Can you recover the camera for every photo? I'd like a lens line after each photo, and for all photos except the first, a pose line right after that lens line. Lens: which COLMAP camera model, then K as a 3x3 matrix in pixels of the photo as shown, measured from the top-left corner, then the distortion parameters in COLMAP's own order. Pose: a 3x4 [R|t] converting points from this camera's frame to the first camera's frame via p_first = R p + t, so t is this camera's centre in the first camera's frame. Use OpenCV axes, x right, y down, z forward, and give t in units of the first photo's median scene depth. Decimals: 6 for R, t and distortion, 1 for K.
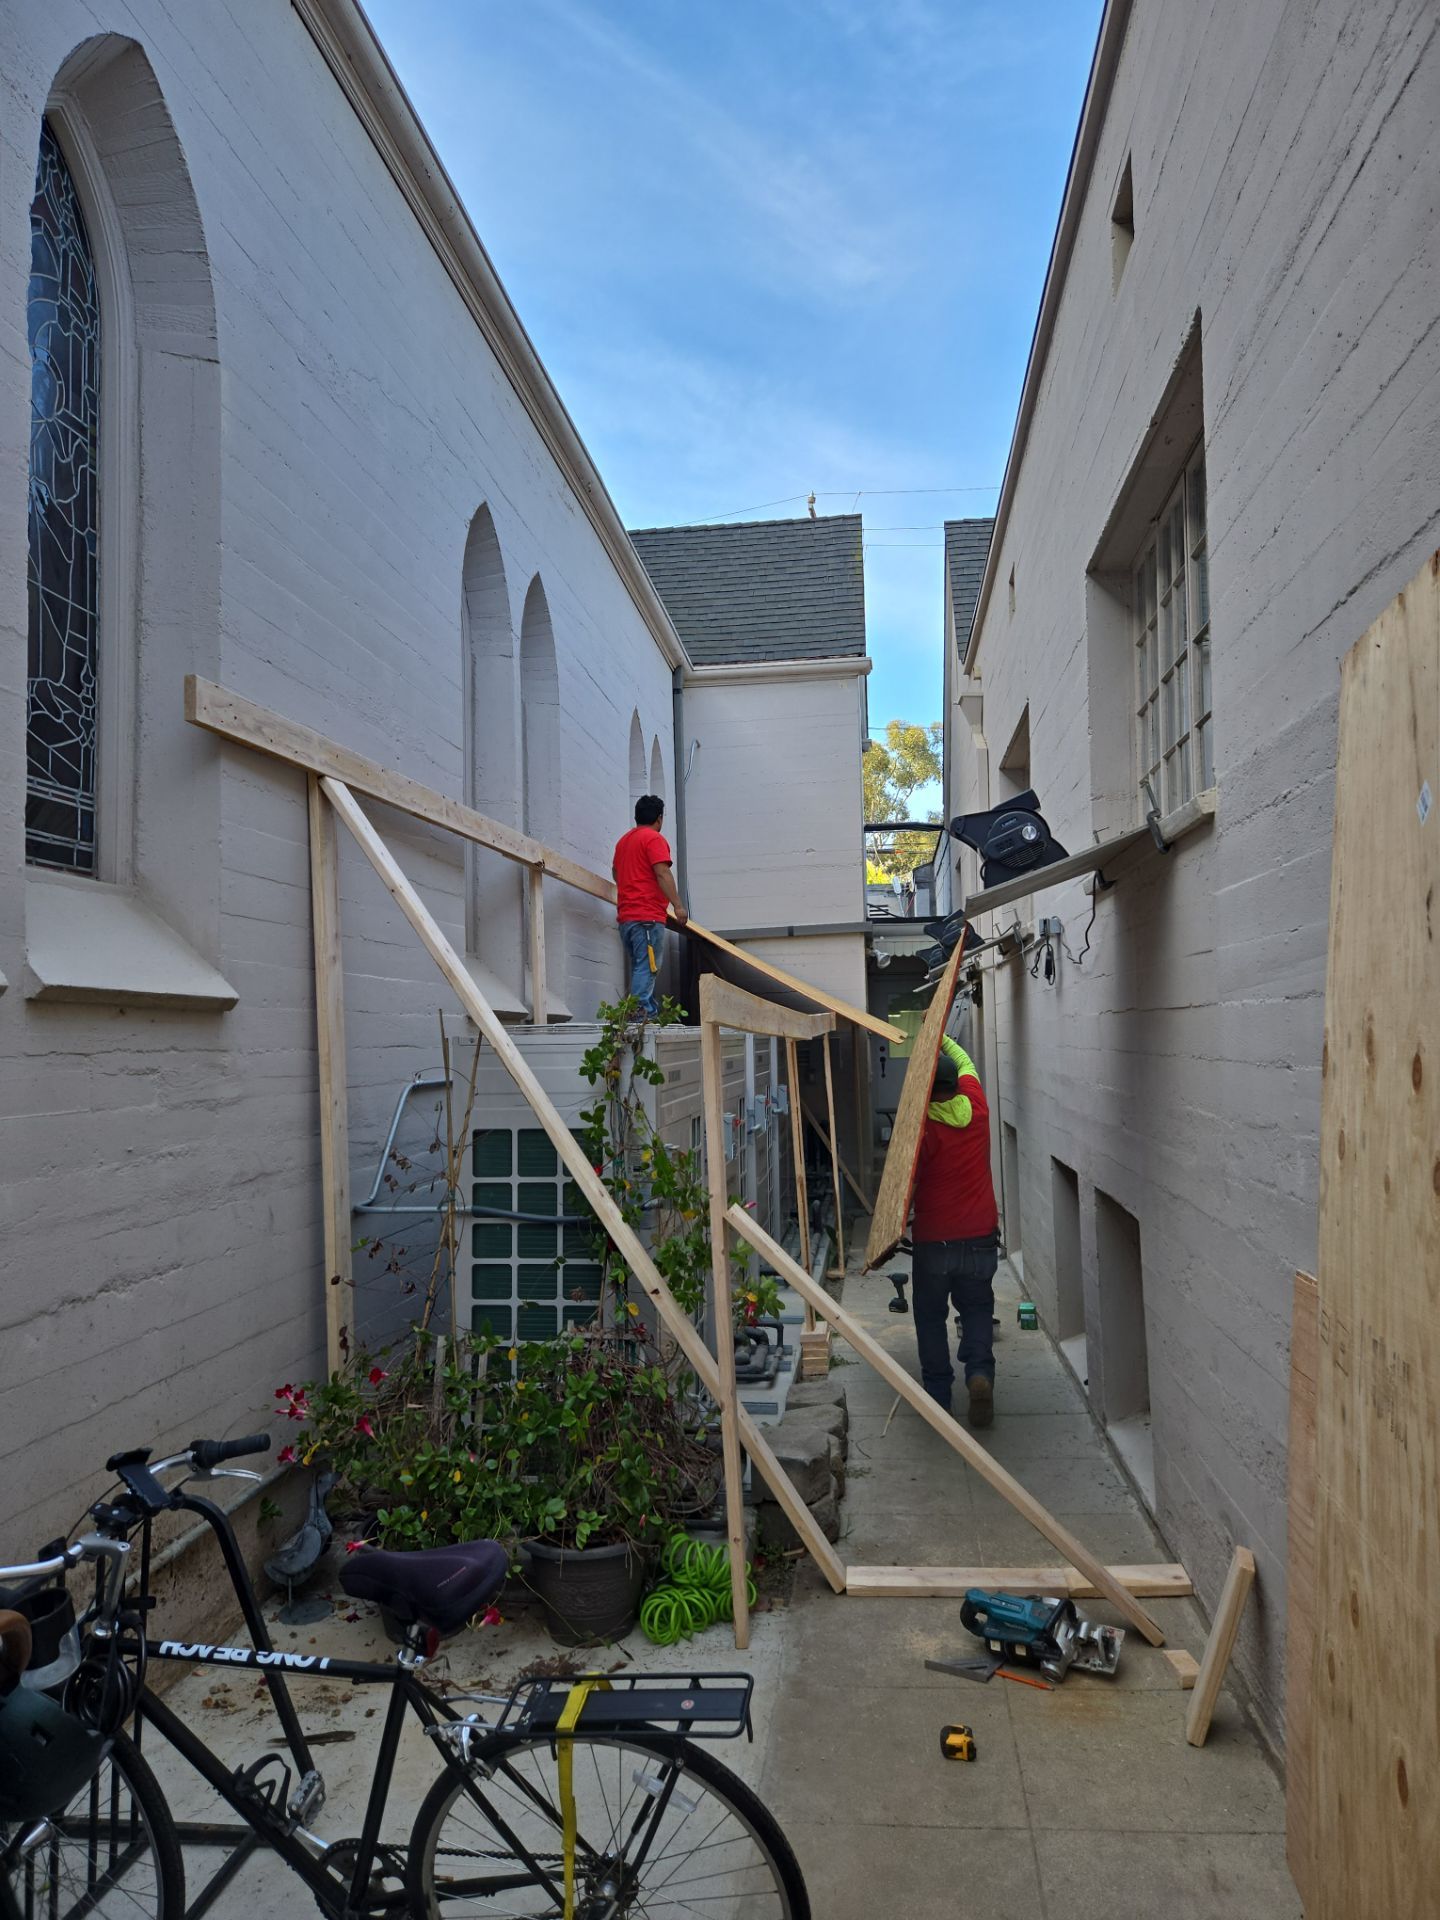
lens RADIAL K [[1310.1, 0, 720.0], [0, 1310.1, 960.0], [0, 0, 1]] dist [0.099731, 0.001268]
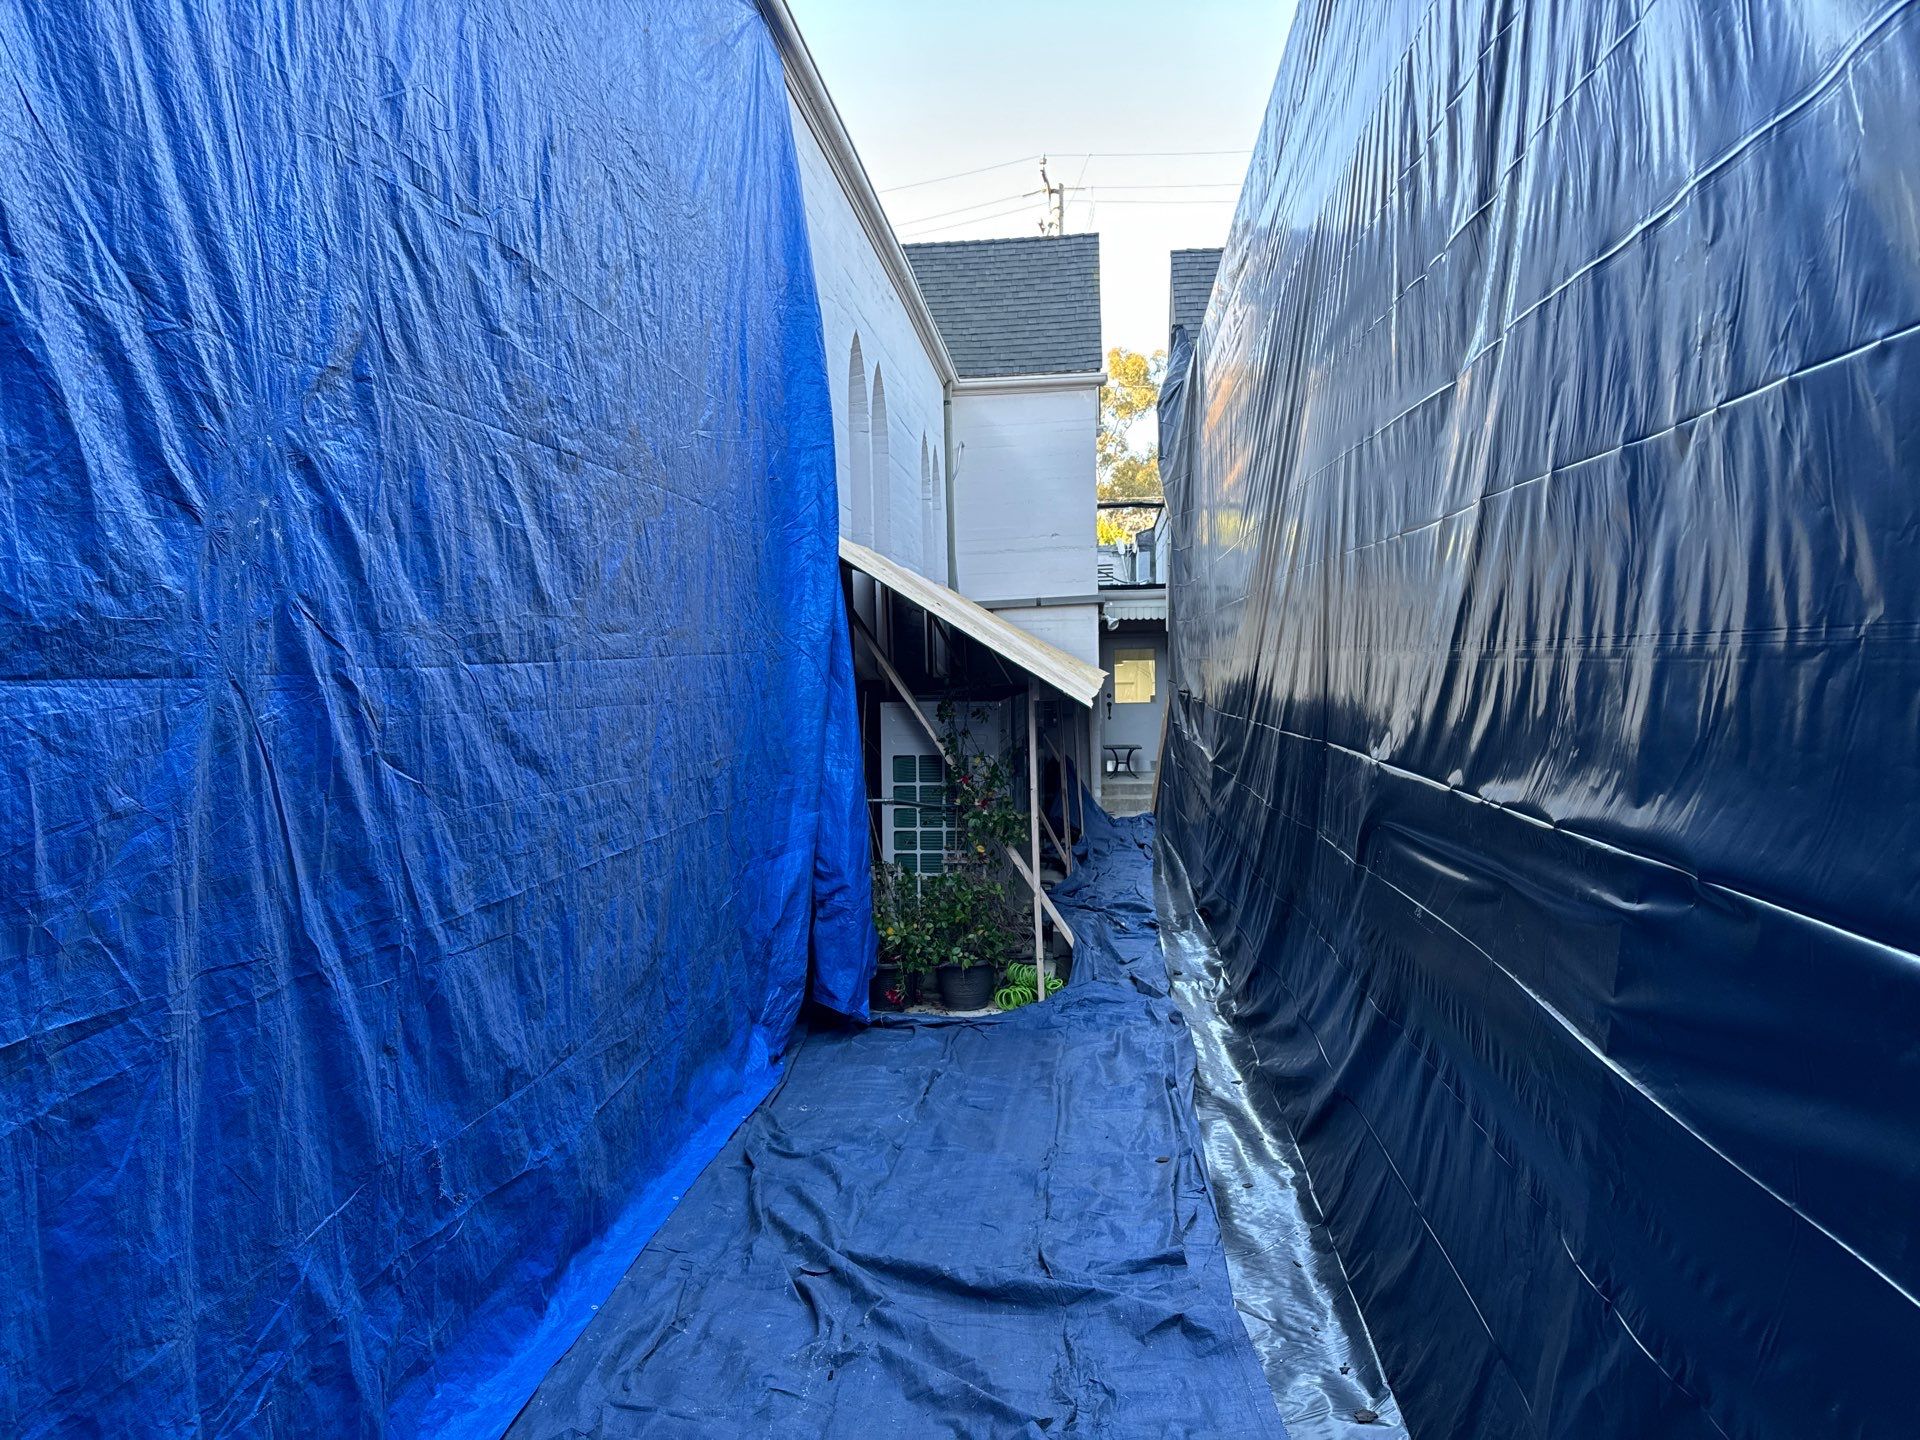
lens RADIAL K [[1310.1, 0, 960.0], [0, 1310.1, 720.0], [0, 0, 1]] dist [0.099731, 0.001268]
pose [[0.999835, 0.002696, 0.017964, -0.039174], [-0.004345, 0.995715, 0.092376, -0.023719], [-0.017638, -0.092439, 0.995562, -0.218058]]
